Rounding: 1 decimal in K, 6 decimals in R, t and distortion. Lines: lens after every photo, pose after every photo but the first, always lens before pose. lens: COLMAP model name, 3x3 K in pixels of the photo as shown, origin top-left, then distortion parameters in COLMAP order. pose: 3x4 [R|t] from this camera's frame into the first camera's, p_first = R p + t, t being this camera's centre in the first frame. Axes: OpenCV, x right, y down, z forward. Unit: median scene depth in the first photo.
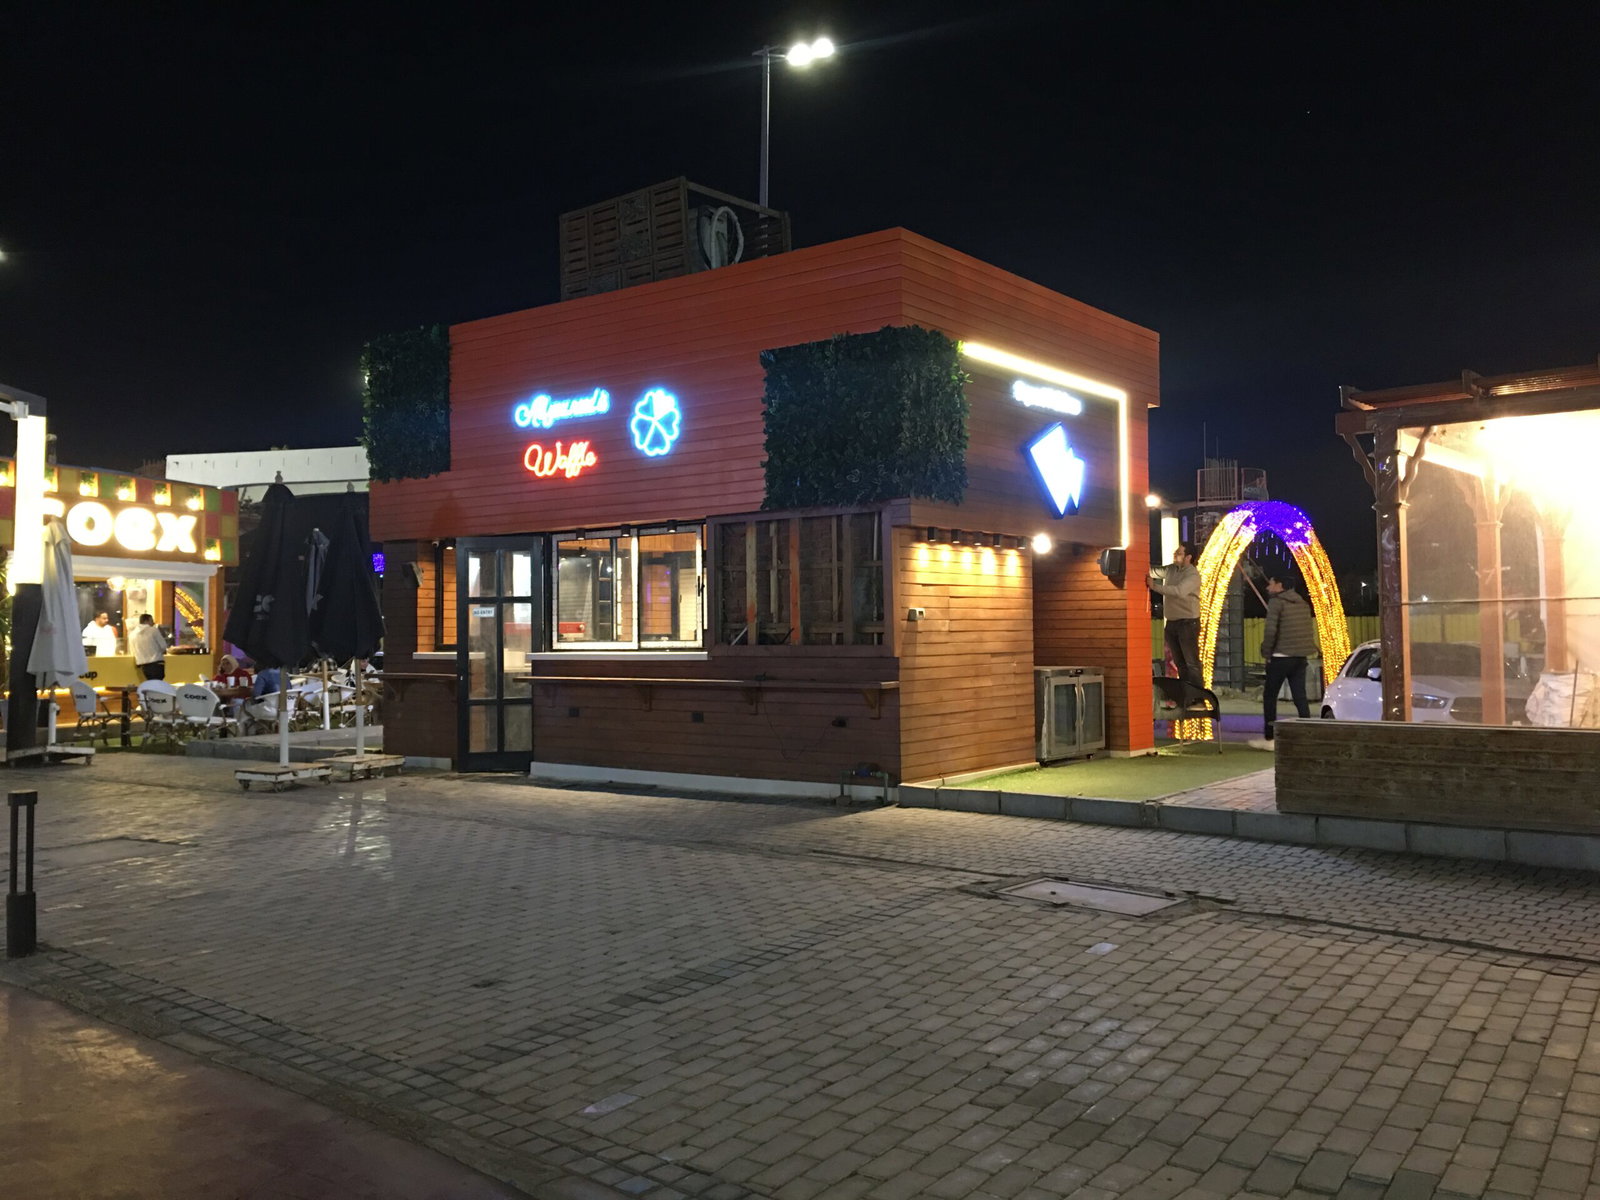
lens RADIAL K [[1353.3, 0, 794.8], [0, 1353.3, 593.6], [0, 0, 1]] dist [0.056141, -0.078389]
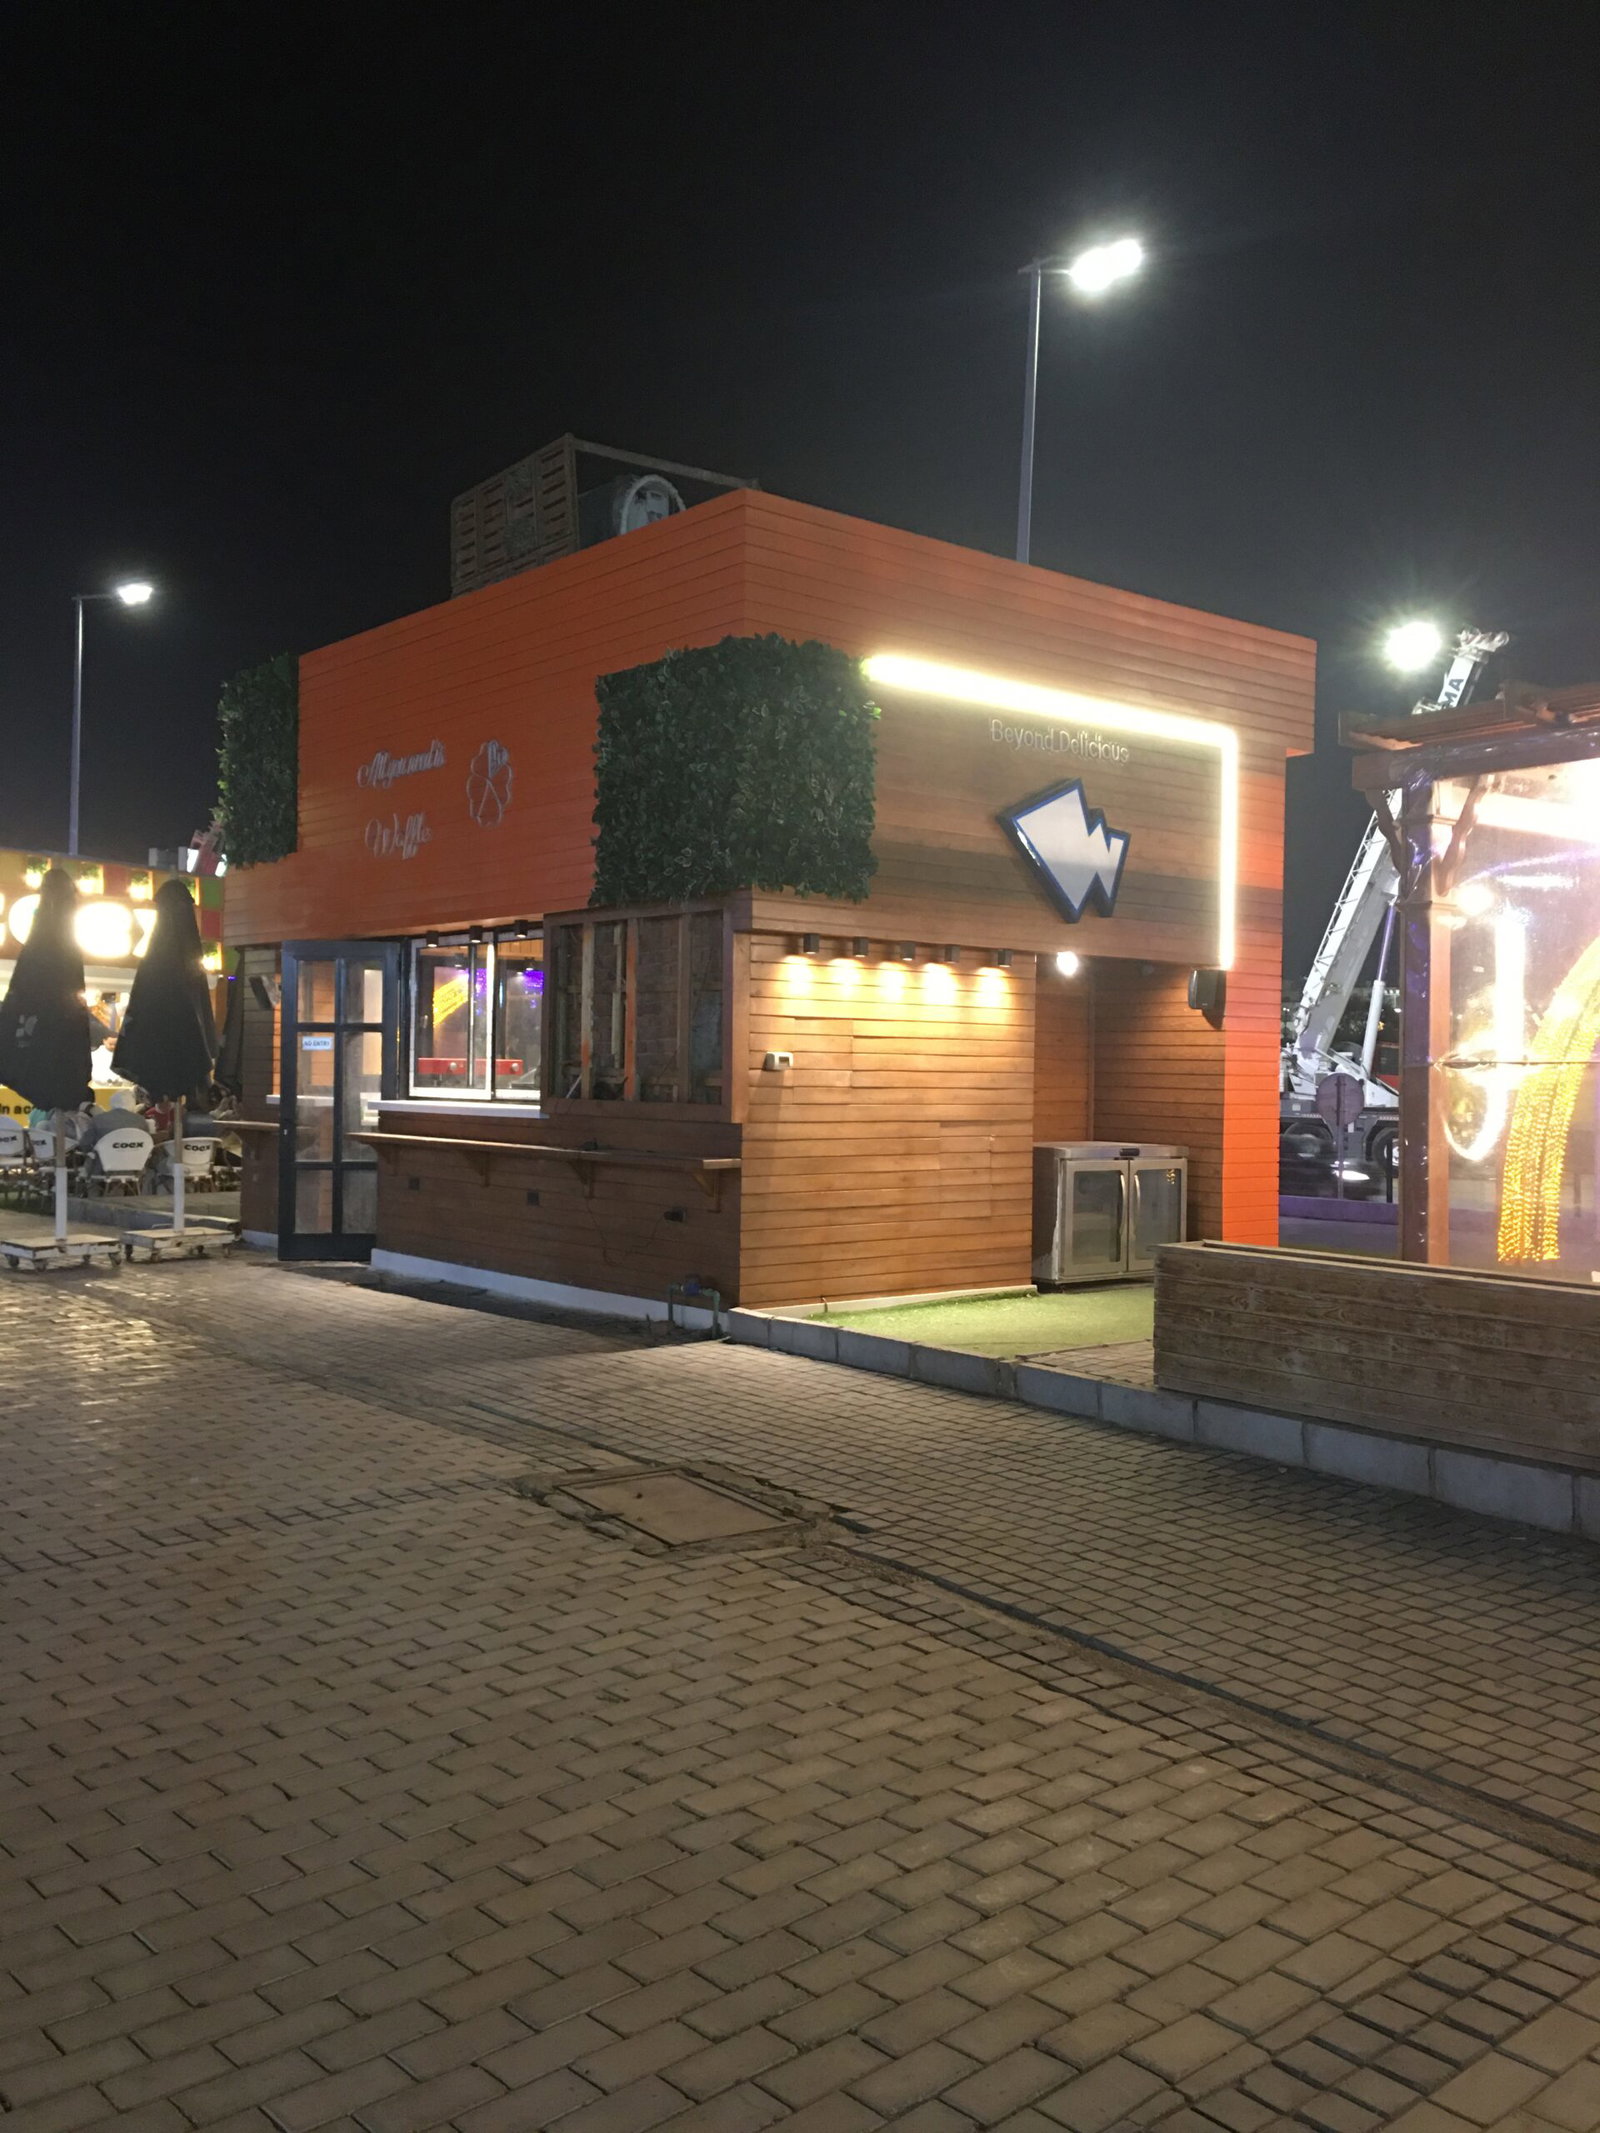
lens RADIAL K [[1804.1, 0, 803.0], [0, 1804.1, 1069.9], [0, 0, 1]] dist [0.056141, -0.078389]
pose [[0.975496, 0.025020, -0.218588, 0.279640], [-0.019182, 0.999401, 0.028787, -0.006373], [0.219177, -0.023889, 0.975393, 0.108657]]
